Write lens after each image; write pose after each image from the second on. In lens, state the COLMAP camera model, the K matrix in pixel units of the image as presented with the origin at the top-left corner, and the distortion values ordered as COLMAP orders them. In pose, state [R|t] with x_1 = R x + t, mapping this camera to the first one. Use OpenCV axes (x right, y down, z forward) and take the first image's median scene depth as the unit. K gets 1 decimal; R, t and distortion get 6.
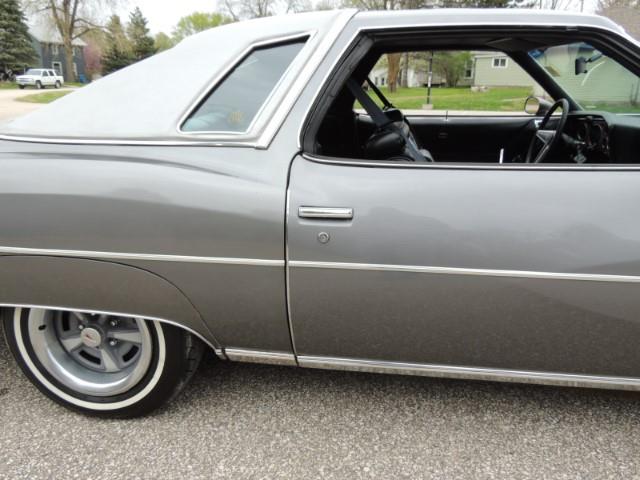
lens RADIAL K [[541.2, 0, 325.7], [0, 541.2, 238.0], [0, 0, 1]] dist [-0.032561, 0.015045]
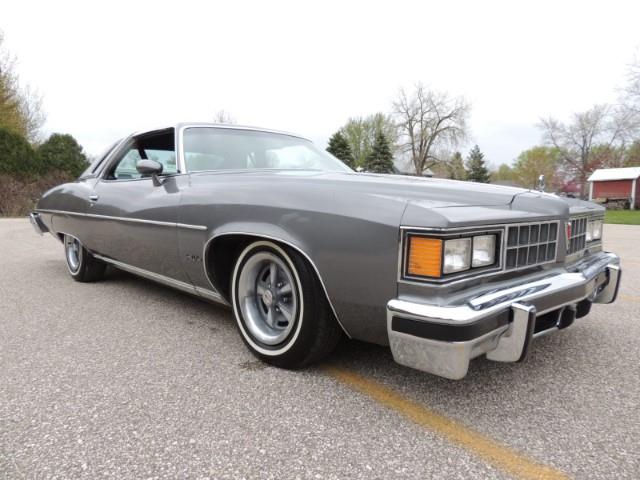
lens RADIAL K [[454.0, 0, 322.5], [0, 454.0, 239.3], [0, 0, 1]] dist [-0.018183, 0.011288]
pose [[0.782105, 0.060707, -0.620183, 1.922201], [-0.185354, 0.972860, -0.138519, 0.216402], [0.594942, 0.223290, 0.772130, -0.057115]]
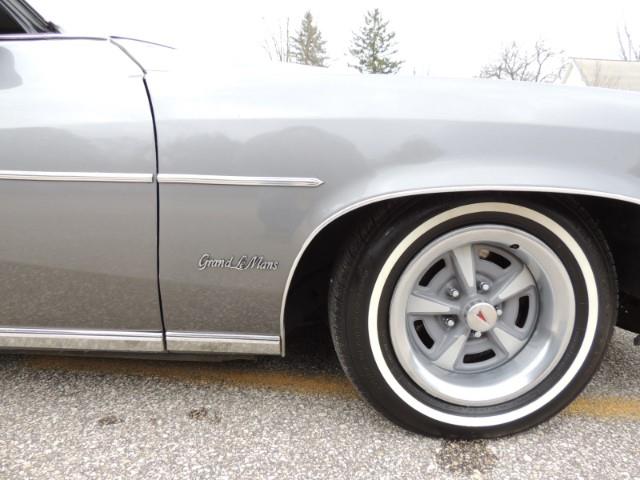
lens RADIAL K [[454.0, 0, 317.0], [0, 454.0, 241.6], [0, 0, 1]] dist [-0.018183, 0.011288]
pose [[0.990437, -0.005240, 0.137864, 0.869982], [0.020041, 0.994143, -0.106197, 0.188679], [-0.136500, 0.107944, 0.984741, 0.231296]]
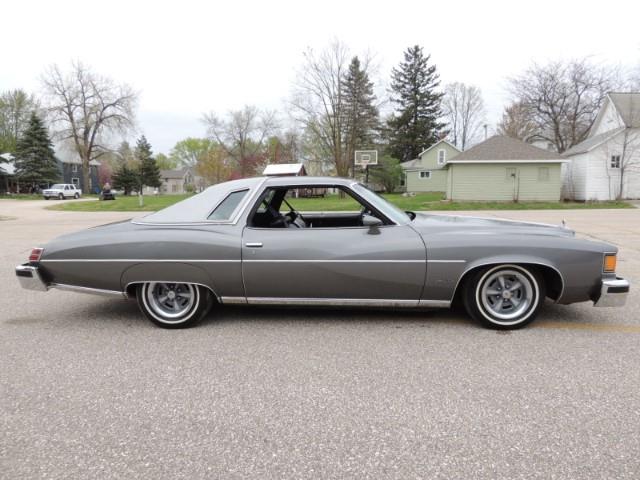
lens RADIAL K [[454.0, 0, 320.8], [0, 454.0, 243.7], [0, 0, 1]] dist [-0.018183, 0.011288]
pose [[0.998329, -0.021495, 0.053641, 0.192756], [0.029963, 0.986264, -0.162434, 0.307066], [-0.049413, 0.163770, 0.985260, -1.273762]]
